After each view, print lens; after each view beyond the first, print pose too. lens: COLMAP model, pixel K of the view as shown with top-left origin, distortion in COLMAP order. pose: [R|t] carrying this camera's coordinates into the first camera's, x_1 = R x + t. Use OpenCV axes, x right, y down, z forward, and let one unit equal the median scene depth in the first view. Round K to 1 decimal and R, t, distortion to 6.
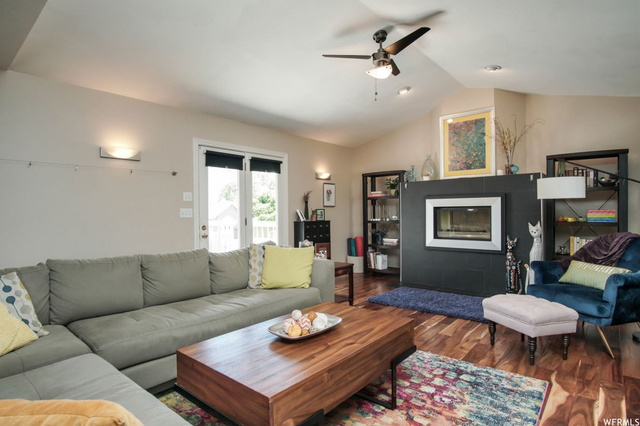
lens RADIAL K [[345.9, 0, 317.0], [0, 345.9, 212.3], [0, 0, 1]] dist [-0.030407, 0.000648]
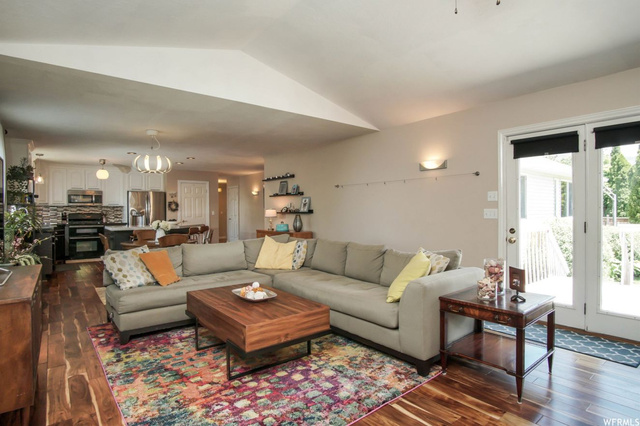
lens RADIAL K [[345.9, 0, 317.0], [0, 345.9, 212.3], [0, 0, 1]] dist [-0.030407, 0.000648]
pose [[-0.195236, 0.016598, -0.980616, 0.579917], [0.004518, 0.999861, 0.016024, -0.017017], [0.980746, -0.001302, -0.195284, 0.663831]]
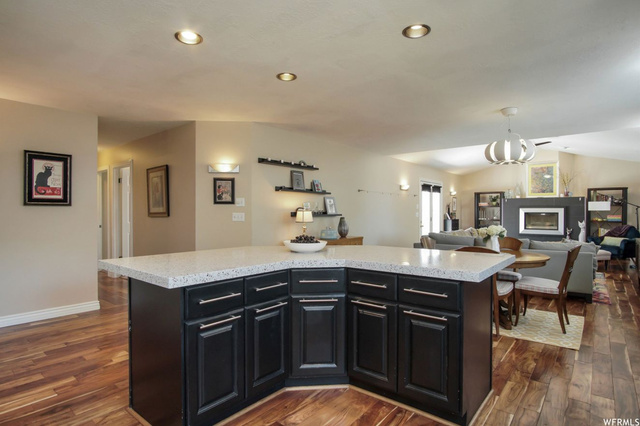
lens RADIAL K [[345.9, 0, 317.0], [0, 345.9, 212.3], [0, 0, 1]] dist [-0.030407, 0.000648]
pose [[0.999683, 0.012028, 0.022131, -0.937170], [-0.012004, 0.999927, -0.001201, -0.000830], [-0.022144, 0.000935, 0.999754, -0.942903]]
